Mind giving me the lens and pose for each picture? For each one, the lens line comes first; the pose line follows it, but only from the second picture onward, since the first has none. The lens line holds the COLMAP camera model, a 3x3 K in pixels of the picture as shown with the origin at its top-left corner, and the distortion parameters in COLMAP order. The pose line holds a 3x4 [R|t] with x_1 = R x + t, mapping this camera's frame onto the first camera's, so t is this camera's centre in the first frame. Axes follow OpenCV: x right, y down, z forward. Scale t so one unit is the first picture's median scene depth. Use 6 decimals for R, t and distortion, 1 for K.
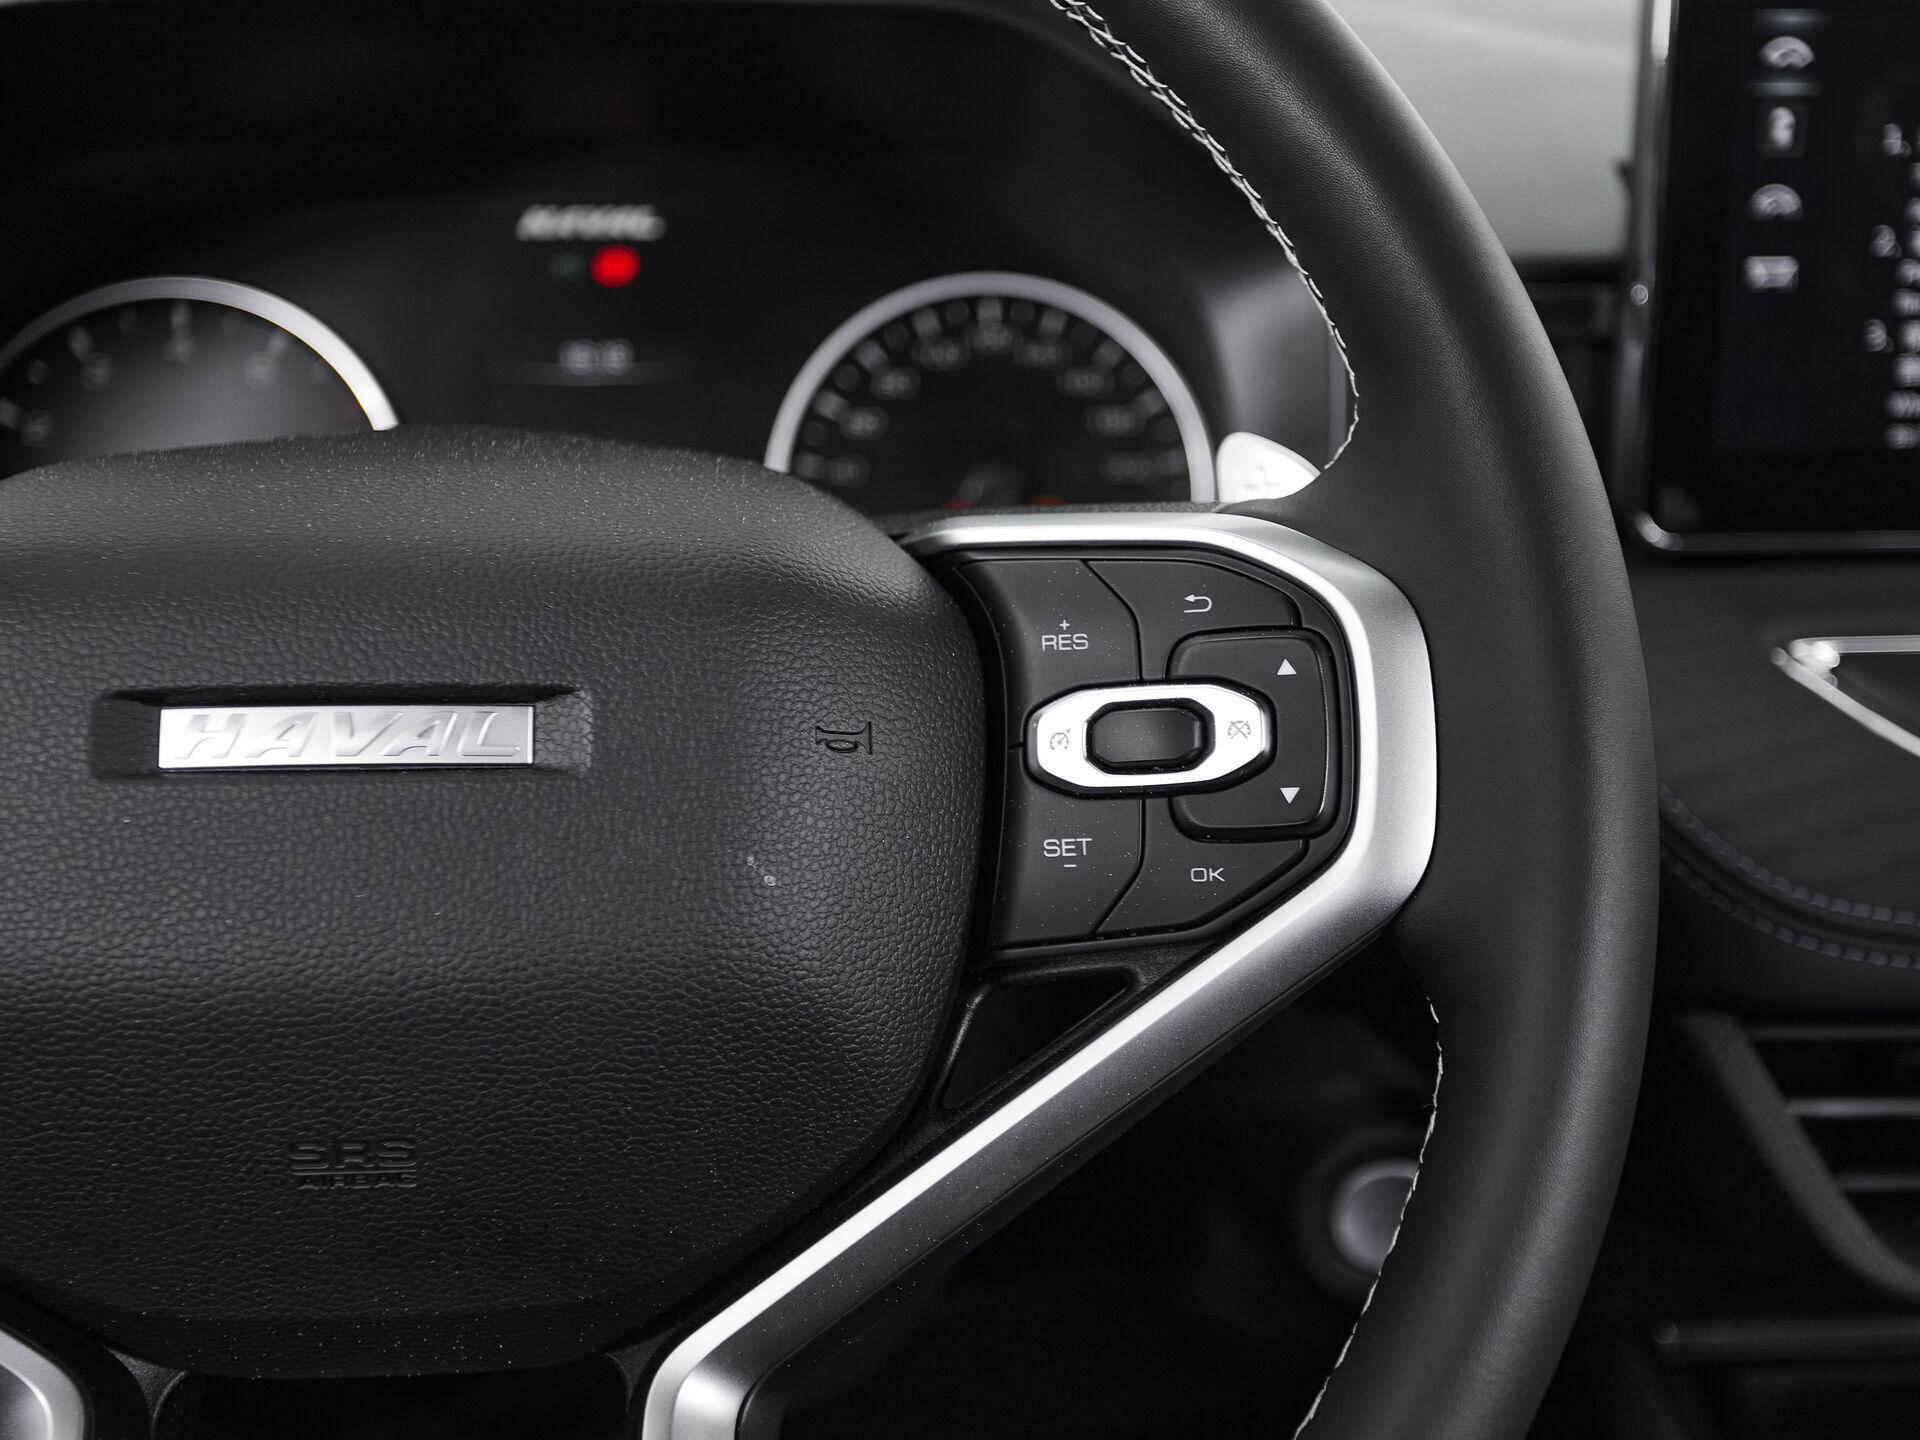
lens RADIAL K [[2514.1, 0, 1107.2], [0, 2514.1, 682.0], [0, 0, 1]] dist [0.020955, 0.068731]
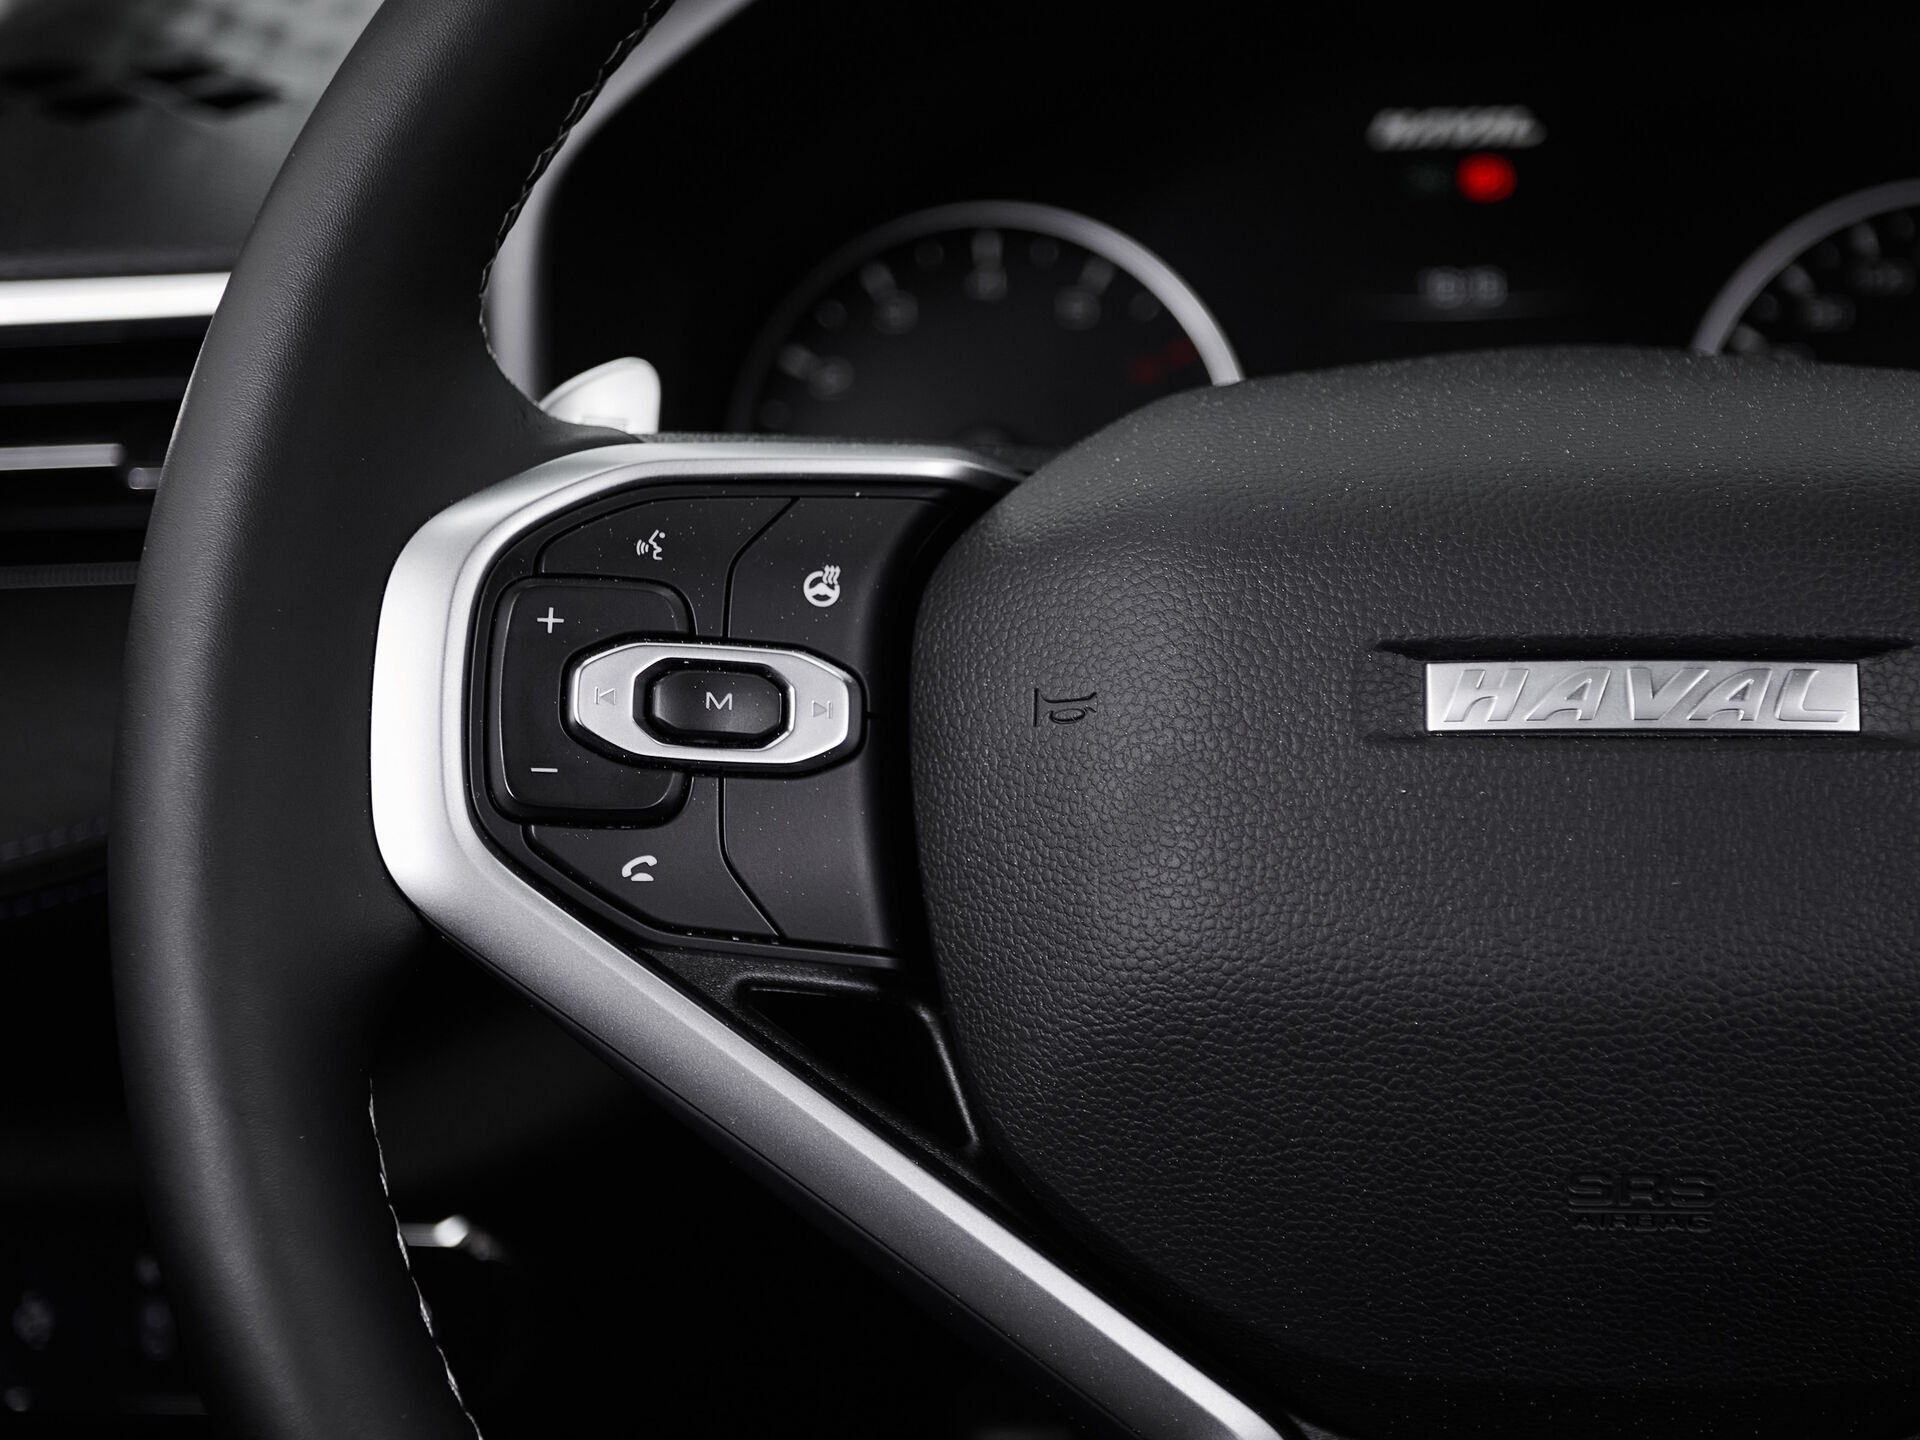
lens RADIAL K [[3073.2, 0, 951.1], [0, 3073.2, 675.2], [0, 0, 1]] dist [0.023359, 0.002632]
pose [[0.986193, 0.005833, -0.165498, -0.356671], [-0.008814, 0.999812, -0.017285, 0.034022], [0.165366, 0.018506, 0.986059, -0.061519]]
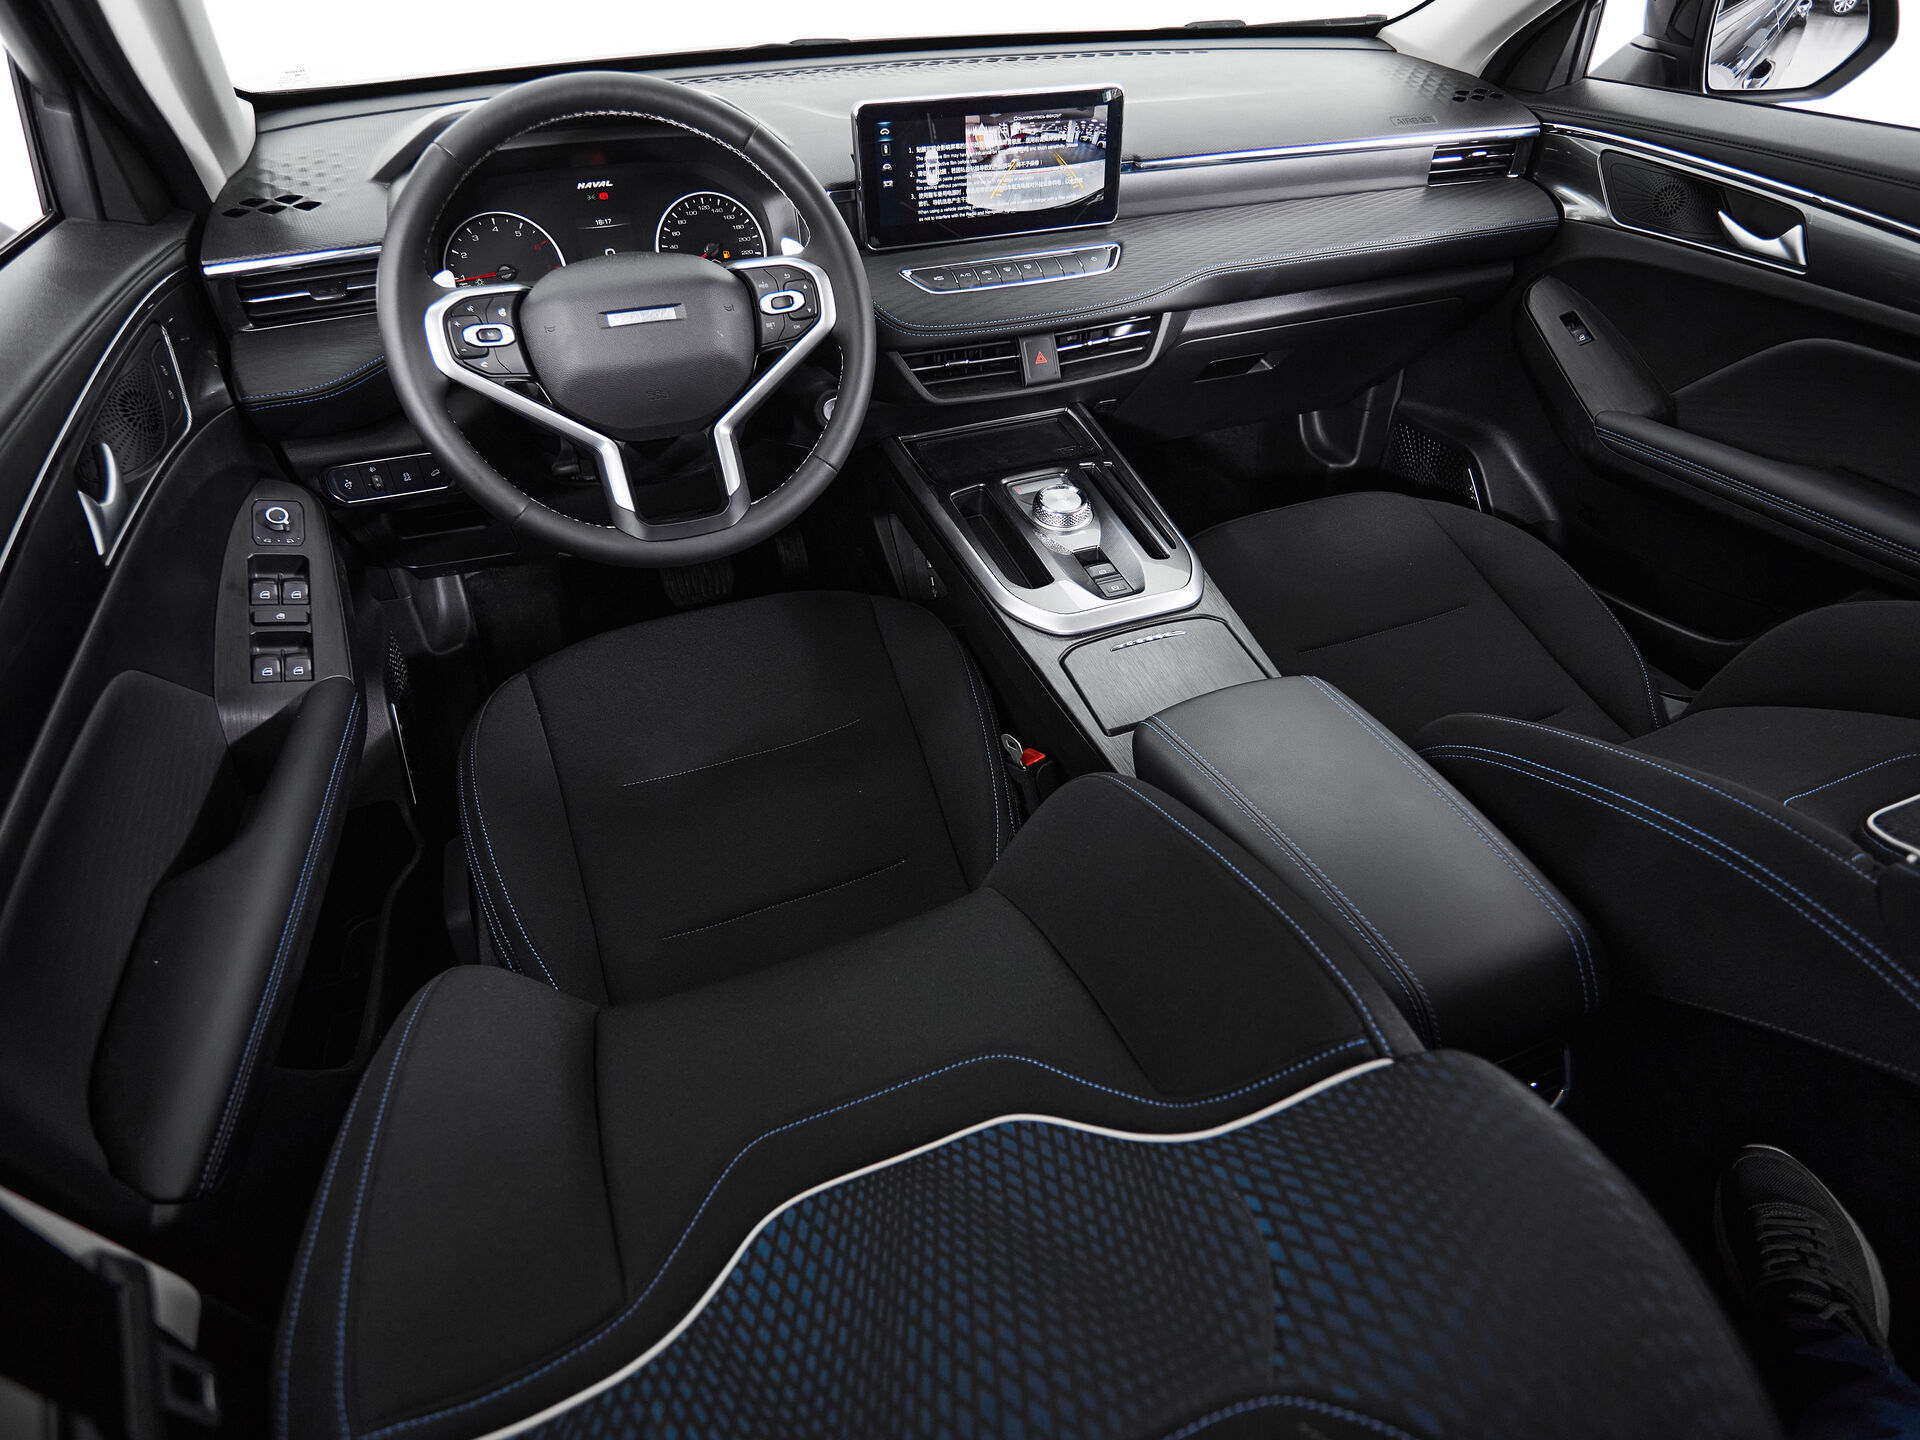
lens RADIAL K [[1070.9, 0, 980.9], [0, 1070.9, 673.2], [0, 0, 1]] dist [0.000874, -0.000085]
pose [[0.956025, -0.184796, 0.227741, -0.268163], [0.096656, 0.931663, 0.350231, -0.001086], [-0.276899, -0.312817, 0.908555, -1.613318]]
